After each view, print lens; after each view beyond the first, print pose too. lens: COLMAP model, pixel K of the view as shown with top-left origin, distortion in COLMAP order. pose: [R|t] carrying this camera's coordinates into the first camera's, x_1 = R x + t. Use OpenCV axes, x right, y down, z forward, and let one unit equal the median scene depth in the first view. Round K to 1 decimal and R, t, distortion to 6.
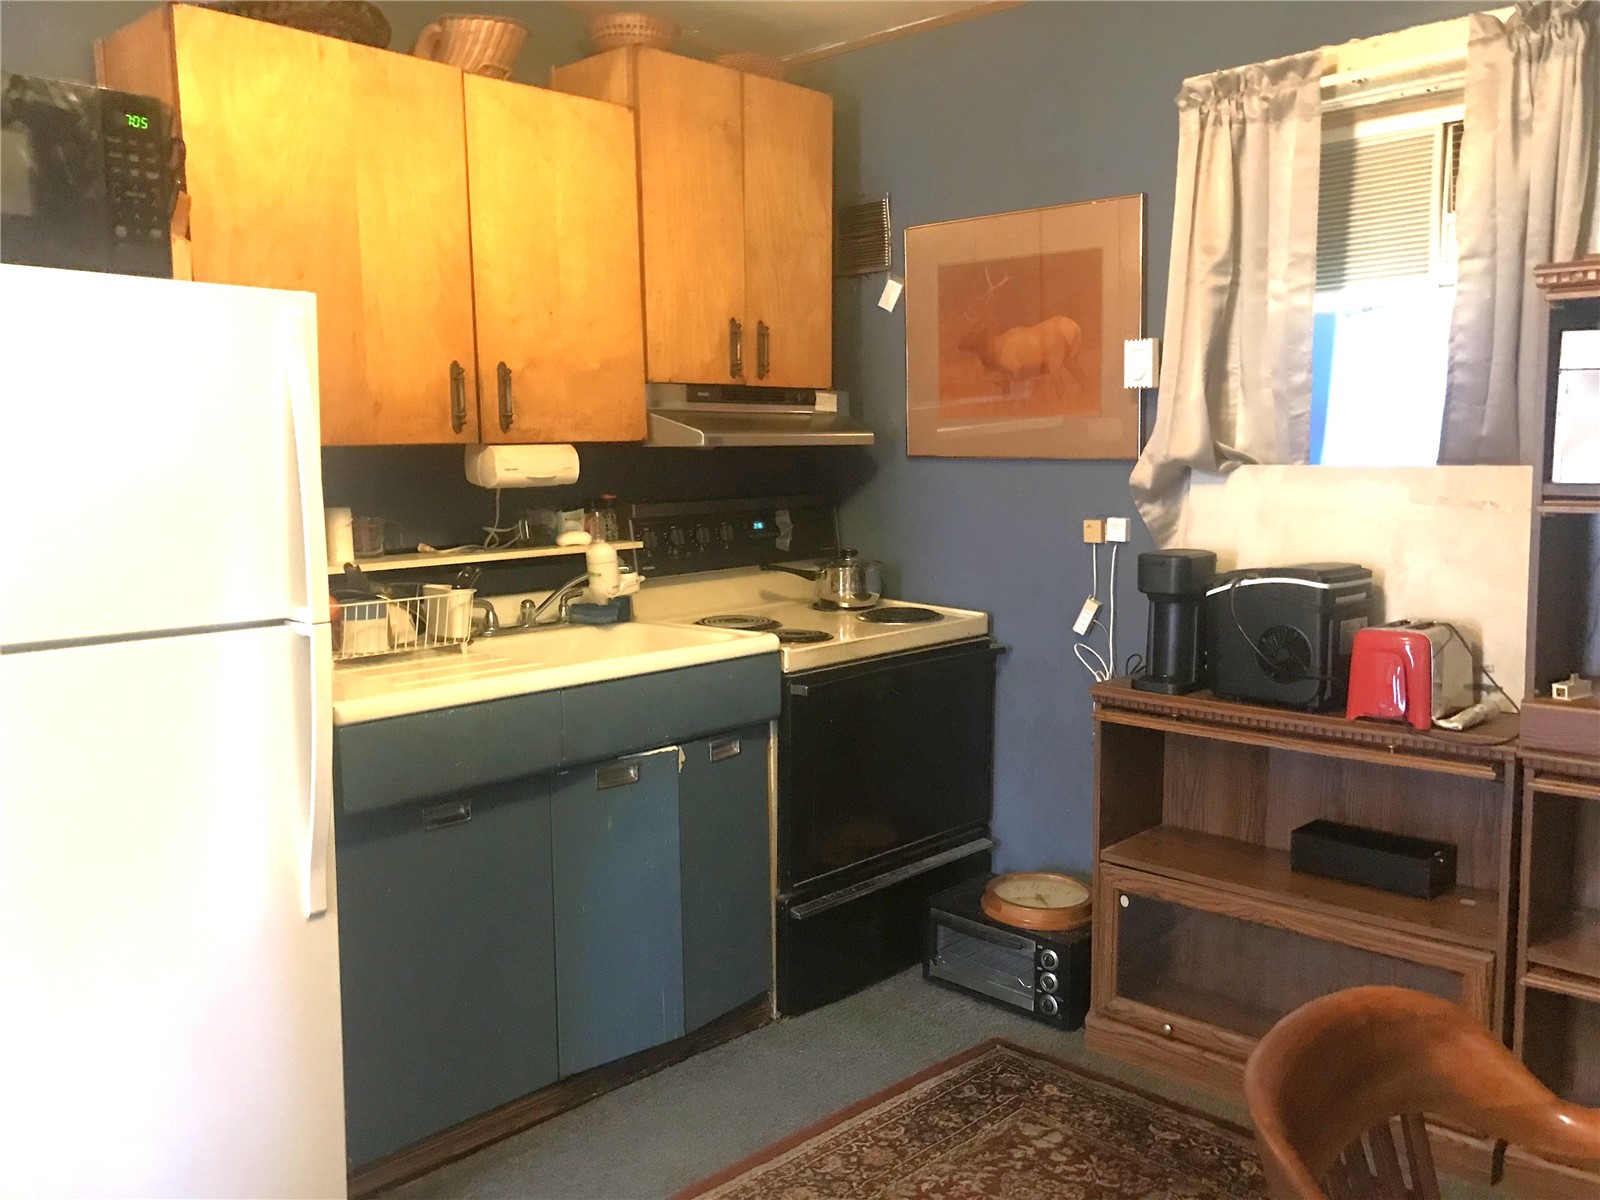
lens RADIAL K [[1309.4, 0, 792.1], [0, 1309.4, 573.8], [0, 0, 1]] dist [0.008248, -0.009380]
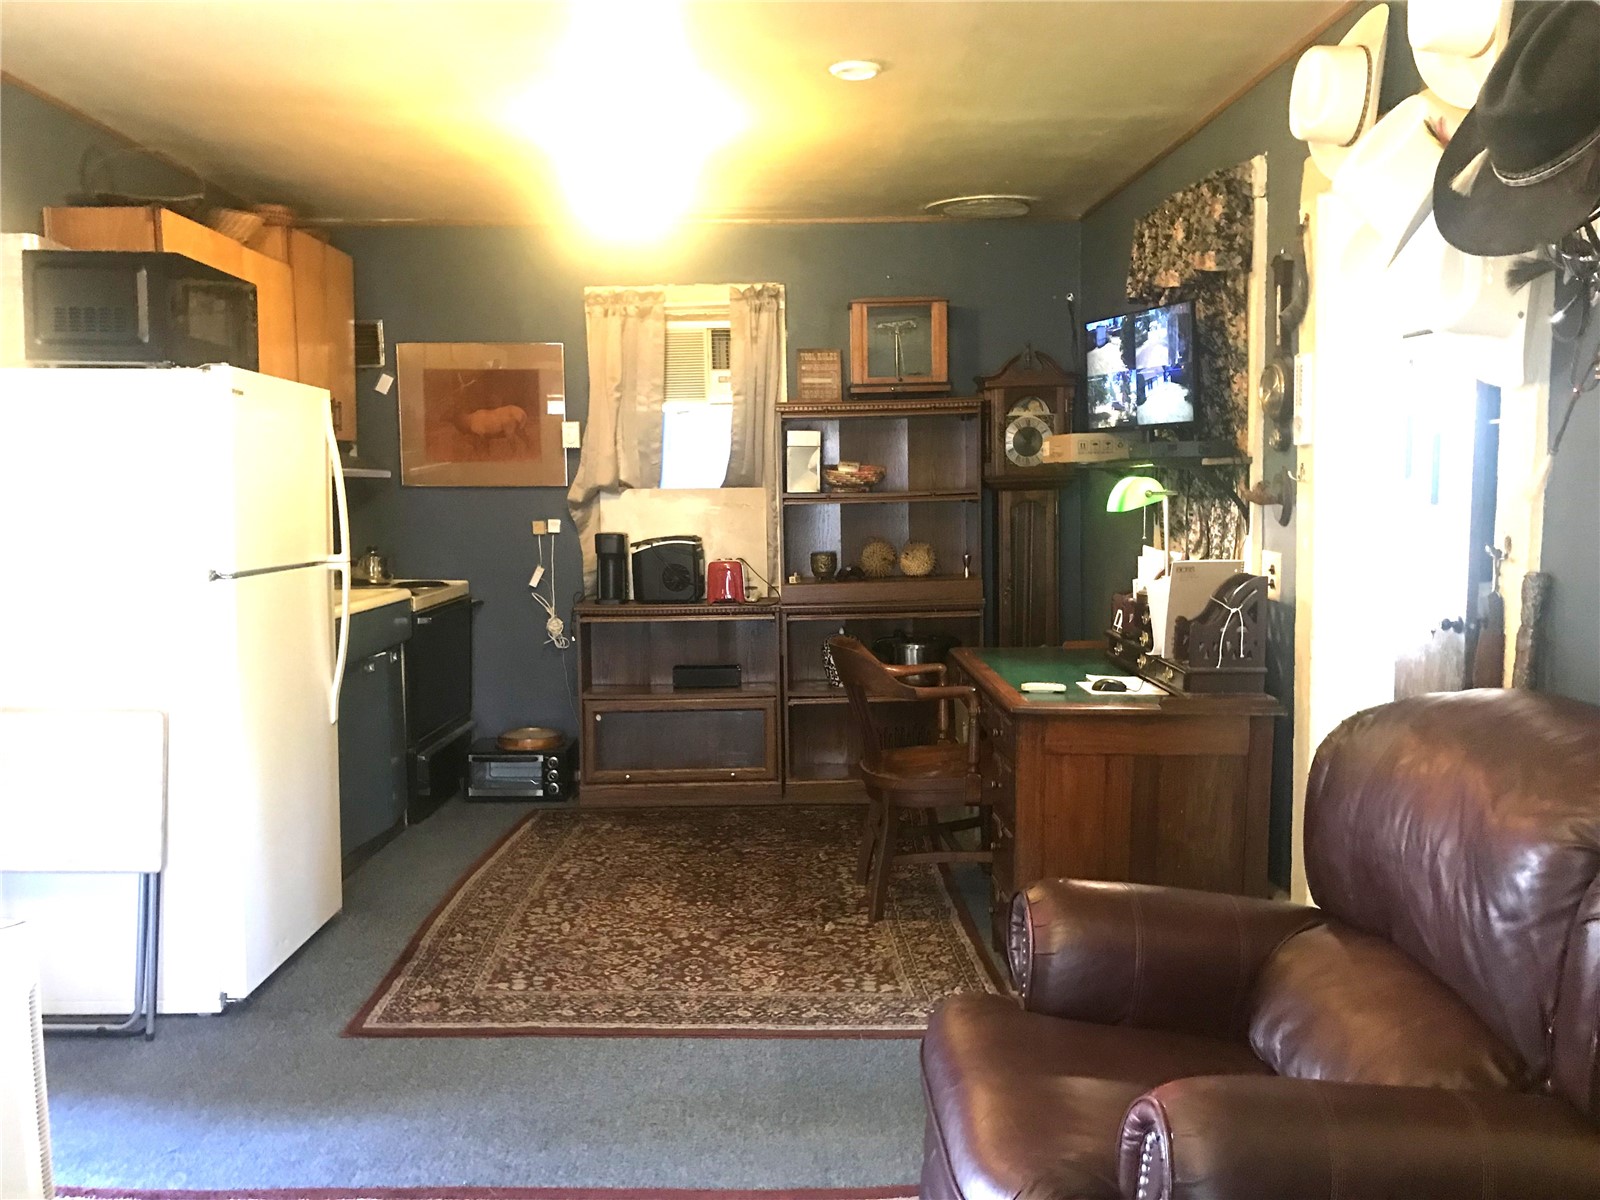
lens RADIAL K [[1316.6, 0, 804.4], [0, 1316.6, 571.9], [0, 0, 1]] dist [0.015851, 0.005986]
pose [[0.715388, -0.043163, 0.697393, -0.827589], [0.072620, 0.997278, -0.012770, 0.082780], [-0.694943, 0.059780, 0.716575, -0.567306]]
